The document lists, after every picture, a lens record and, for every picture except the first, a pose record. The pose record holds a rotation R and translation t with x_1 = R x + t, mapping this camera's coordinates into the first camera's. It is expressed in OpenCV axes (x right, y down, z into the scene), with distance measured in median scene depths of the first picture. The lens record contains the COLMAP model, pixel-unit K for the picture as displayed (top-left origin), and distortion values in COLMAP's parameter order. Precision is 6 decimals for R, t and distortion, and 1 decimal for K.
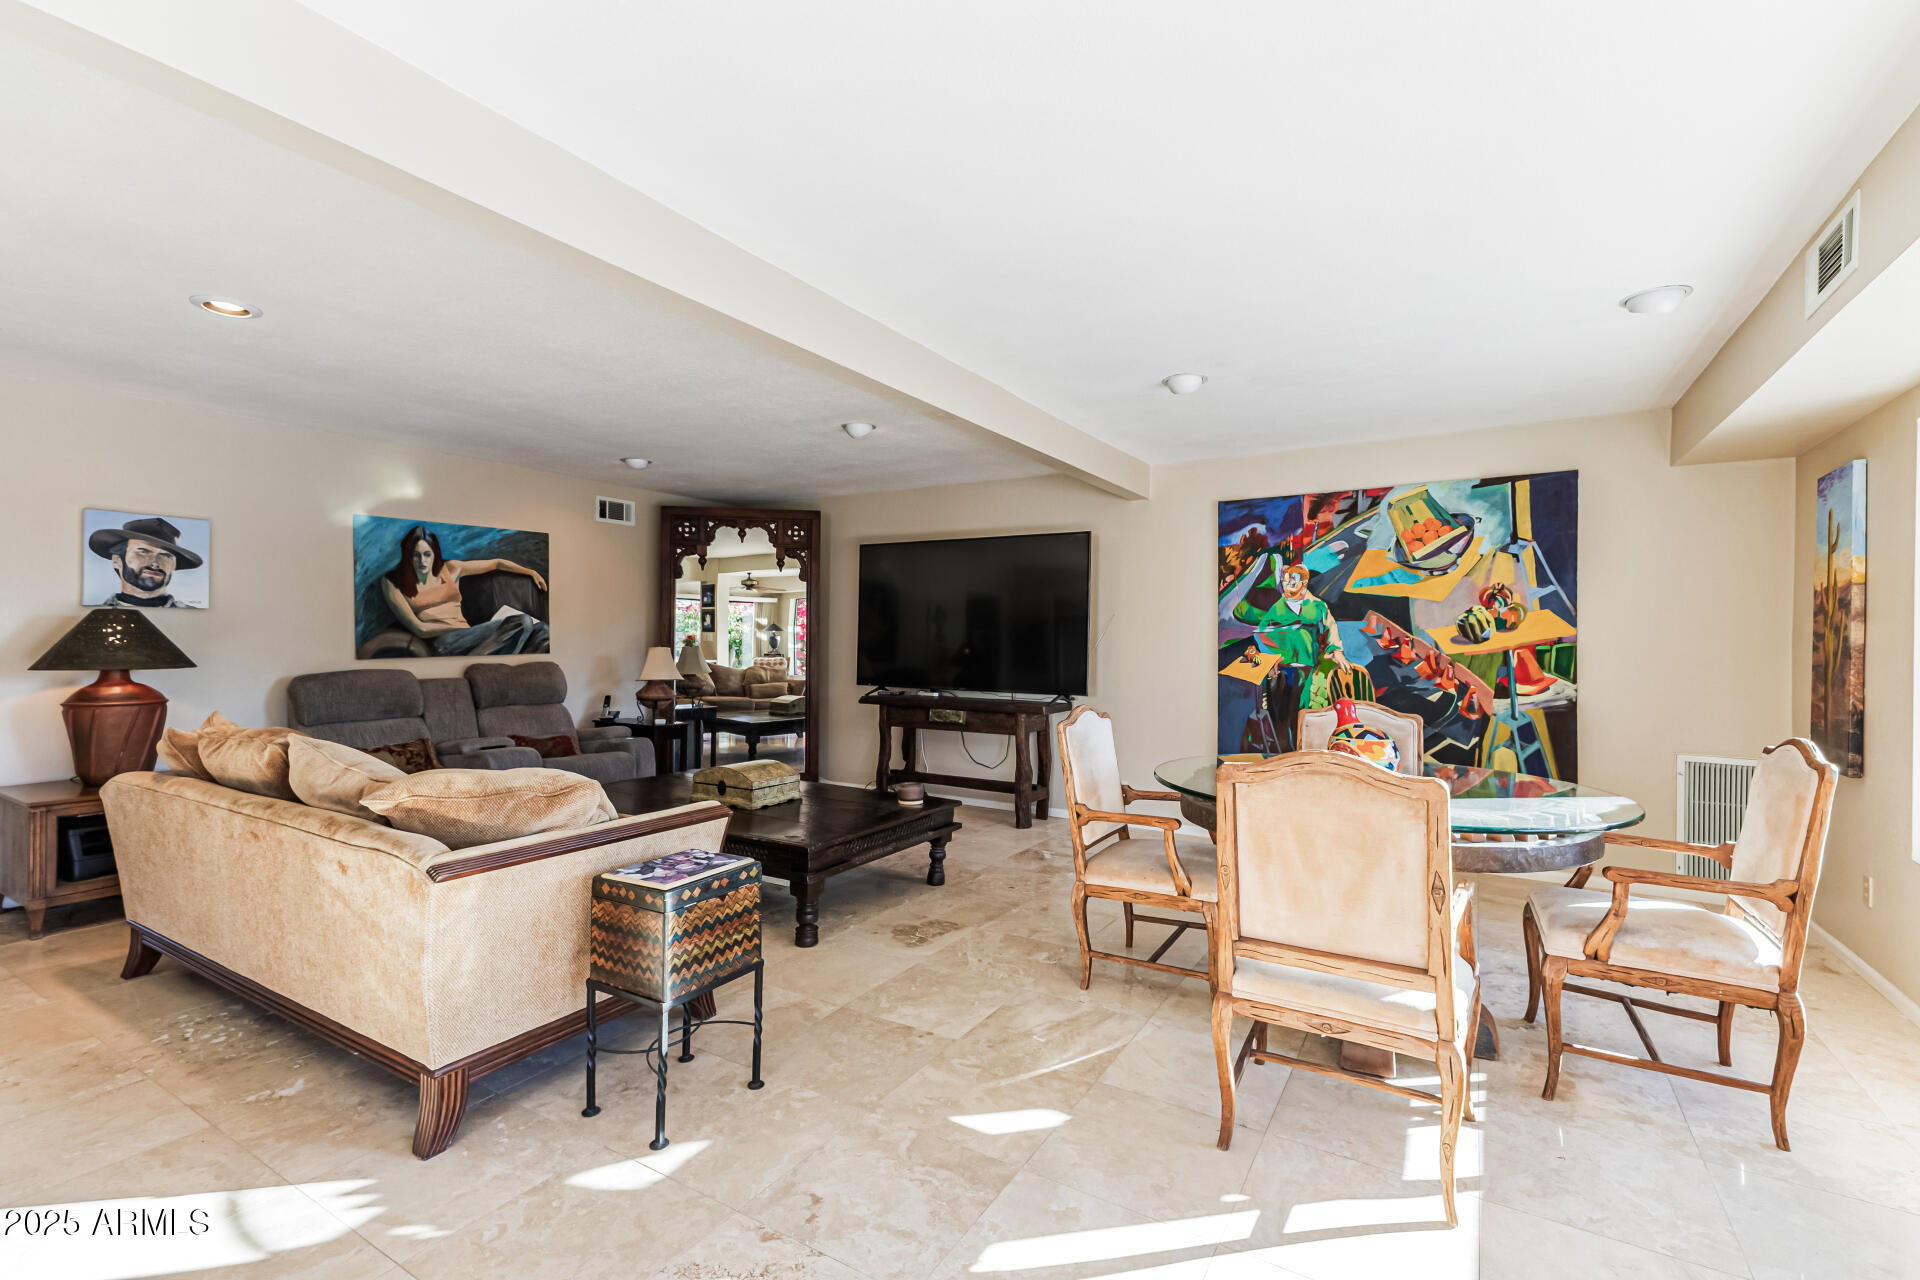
lens RADIAL K [[838.9, 0, 986.1], [0, 838.9, 646.5], [0, 0, 1]] dist [0.013397, -0.001418]
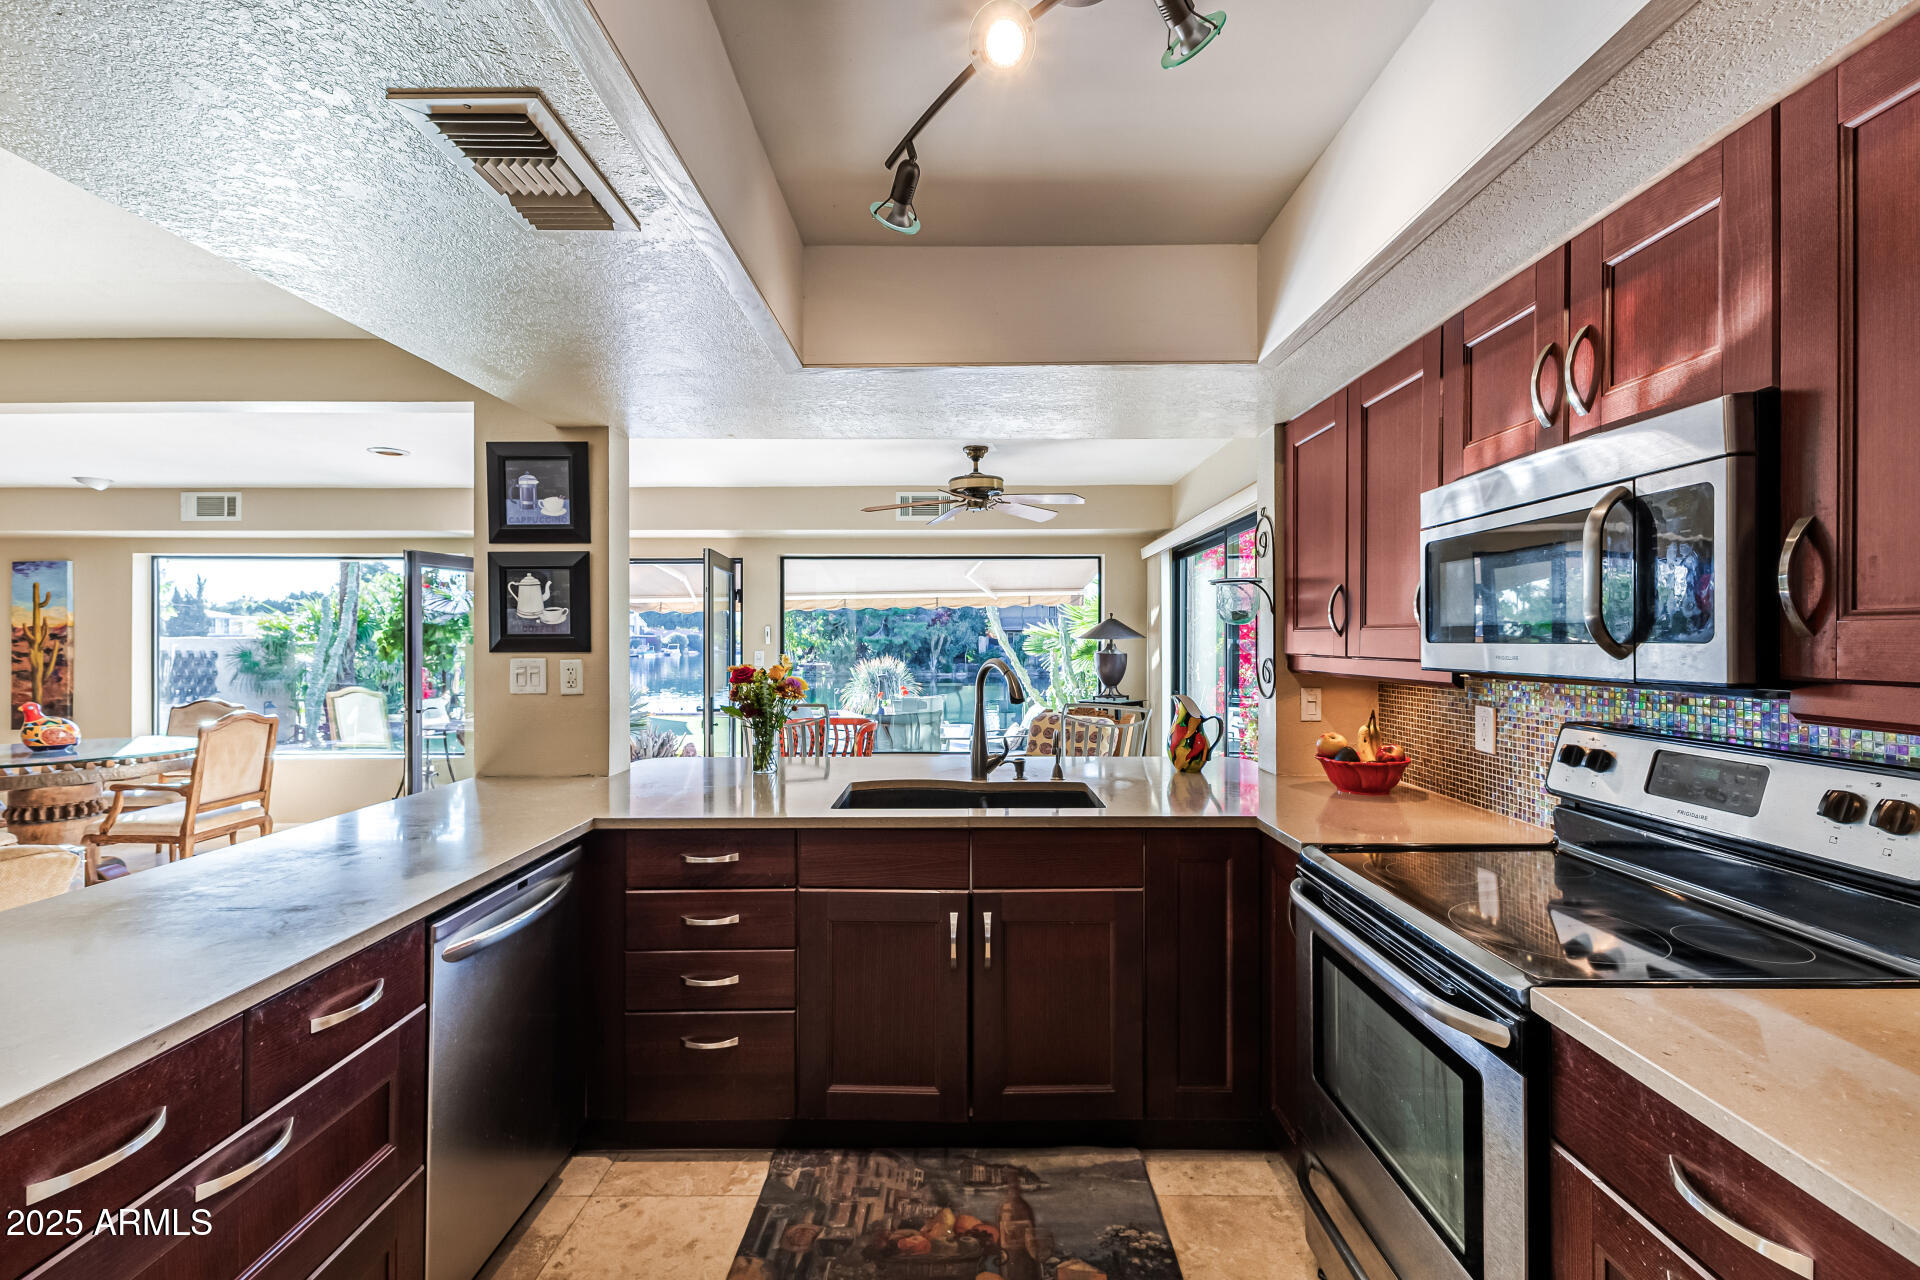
lens RADIAL K [[838.9, 0, 971.8], [0, 838.9, 632.6], [0, 0, 1]] dist [0.013397, -0.001418]
pose [[-0.512276, -0.003105, 0.858815, -1.071913], [0.005448, 0.999962, 0.006865, -0.041431], [-0.858803, 0.008195, -0.512240, 0.167394]]
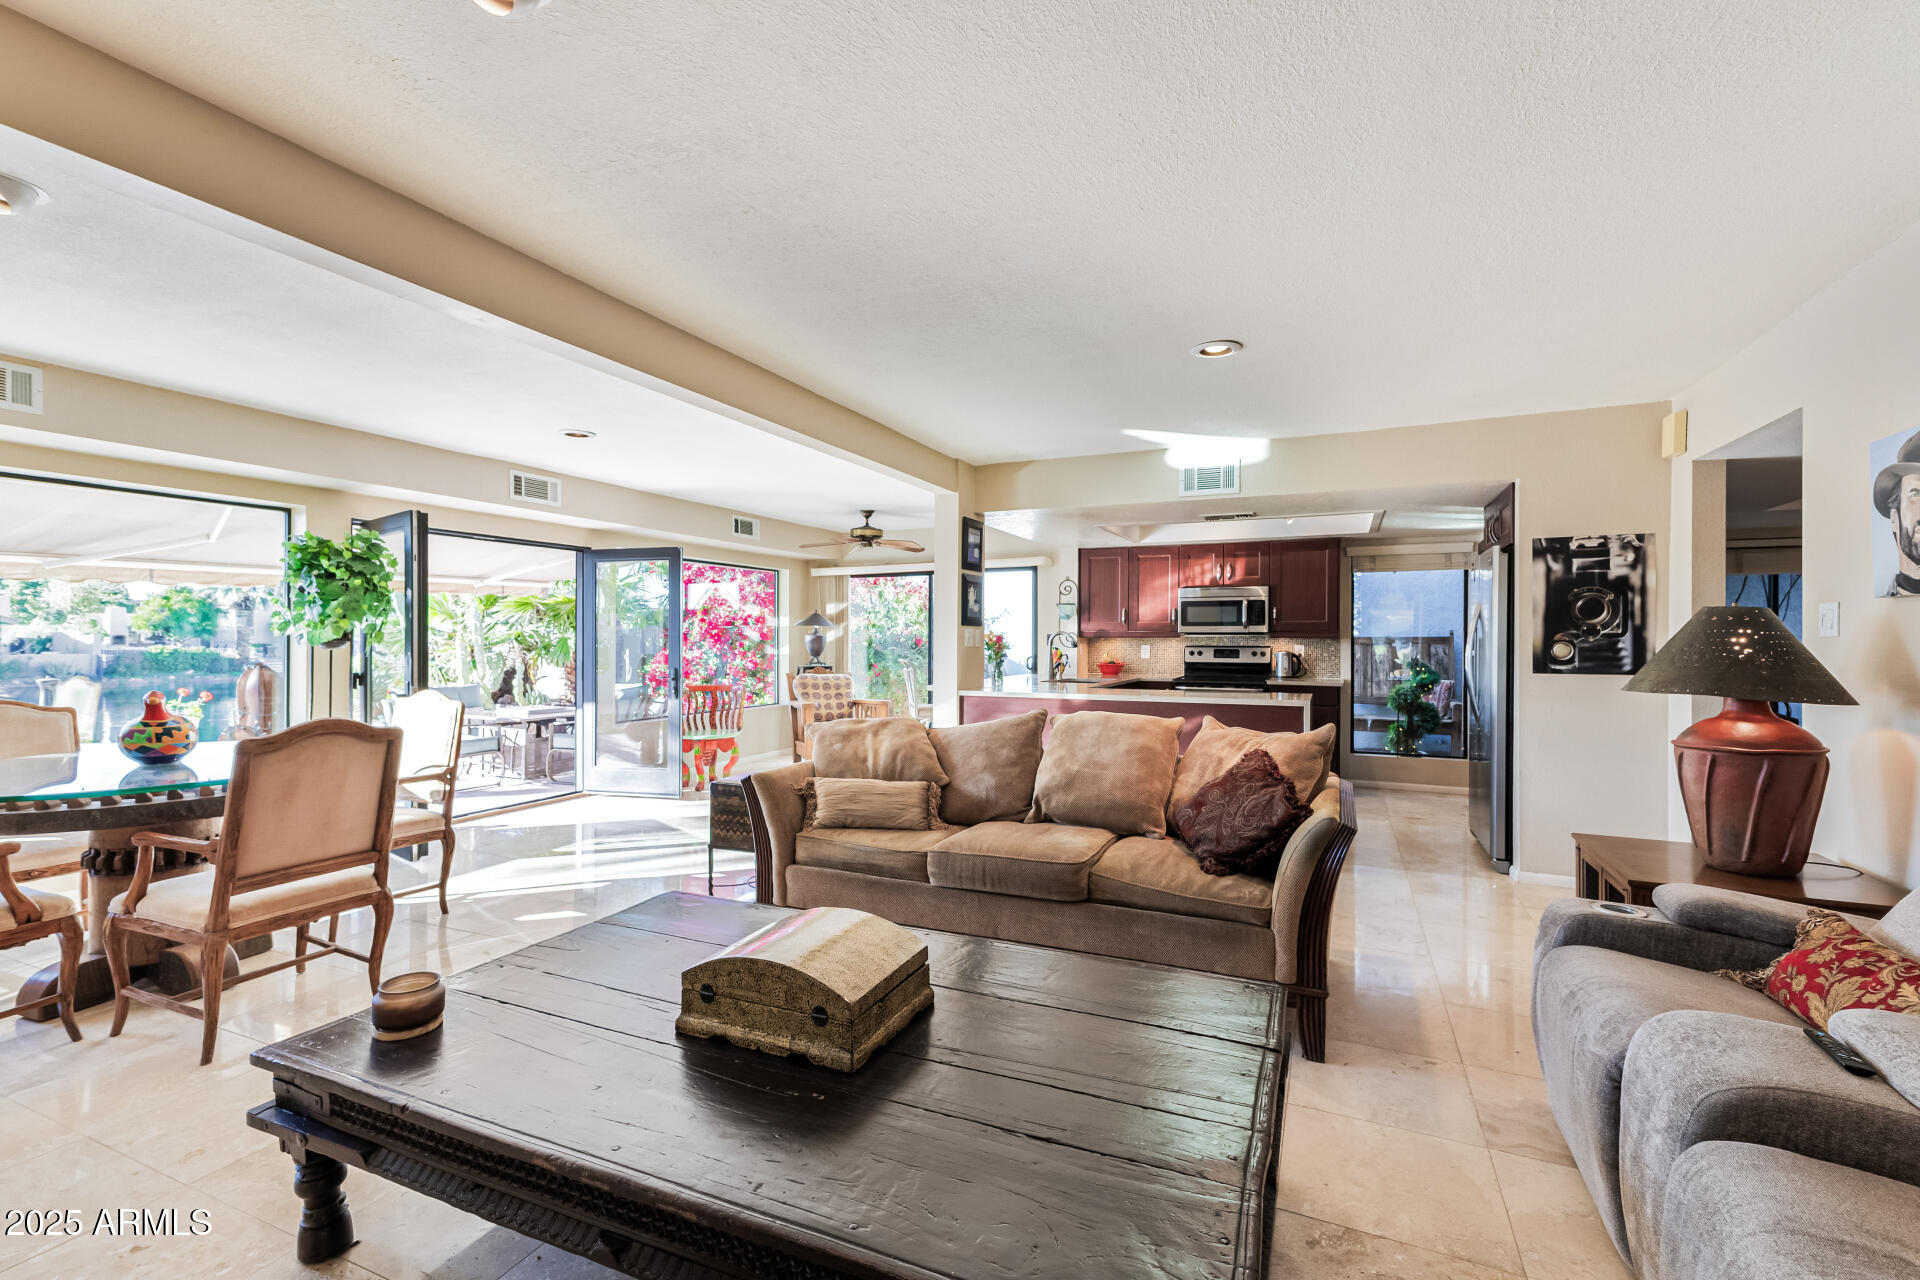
lens RADIAL K [[838.9, 0, 977.6], [0, 838.9, 635.4], [0, 0, 1]] dist [0.013397, -0.001418]
pose [[-0.990126, -0.012828, -0.139595, -0.258507], [-0.013568, 0.999899, 0.004347, -0.017443], [0.139525, 0.006198, -0.990199, 1.267903]]
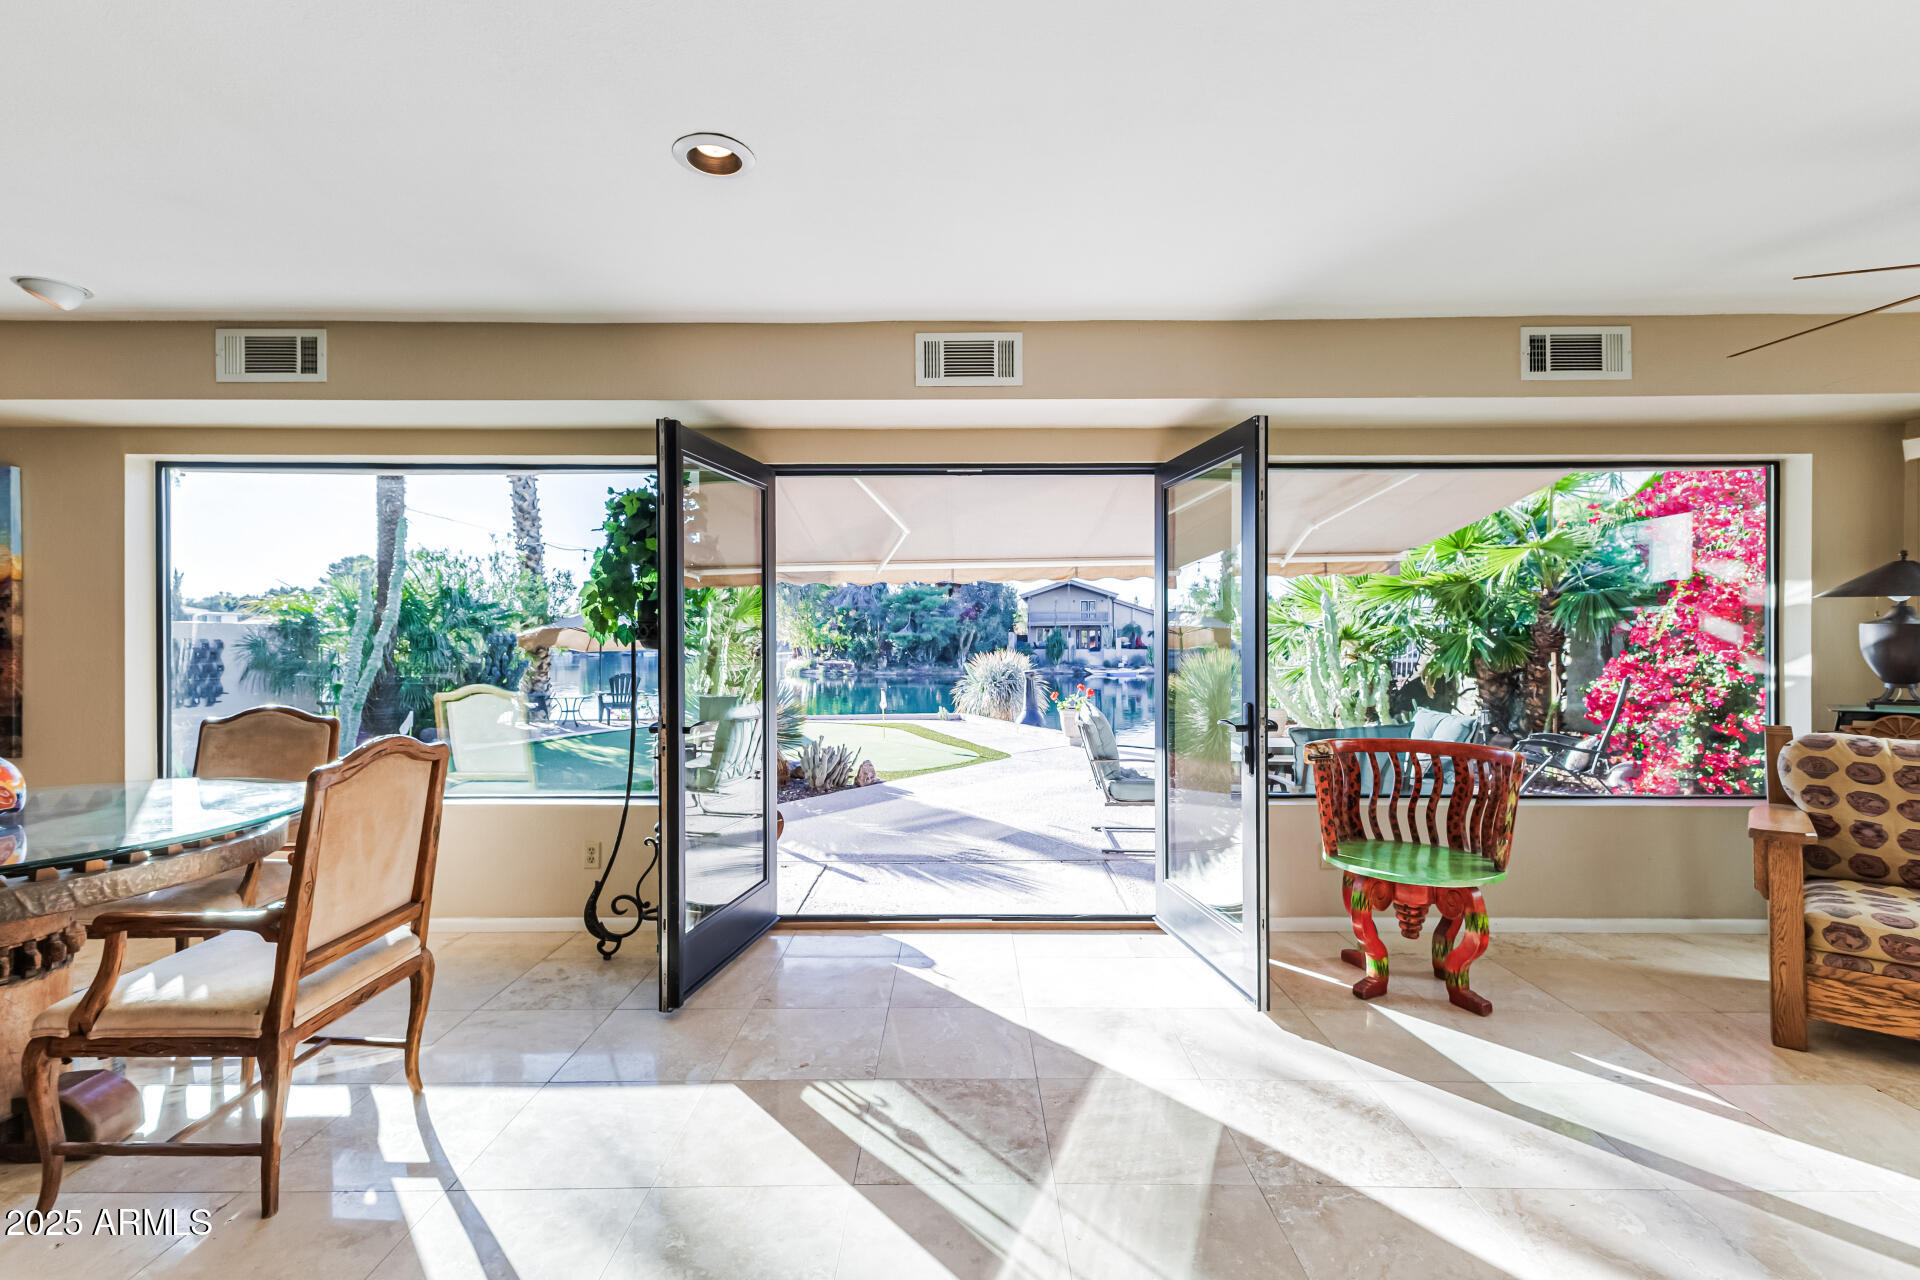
lens RADIAL K [[838.9, 0, 966.6], [0, 838.9, 636.8], [0, 0, 1]] dist [0.013397, -0.001418]
pose [[-0.524082, -0.007927, 0.851631, -0.358898], [0.005657, 0.999902, 0.012789, -0.005679], [-0.851649, 0.011520, -0.523986, 0.357376]]
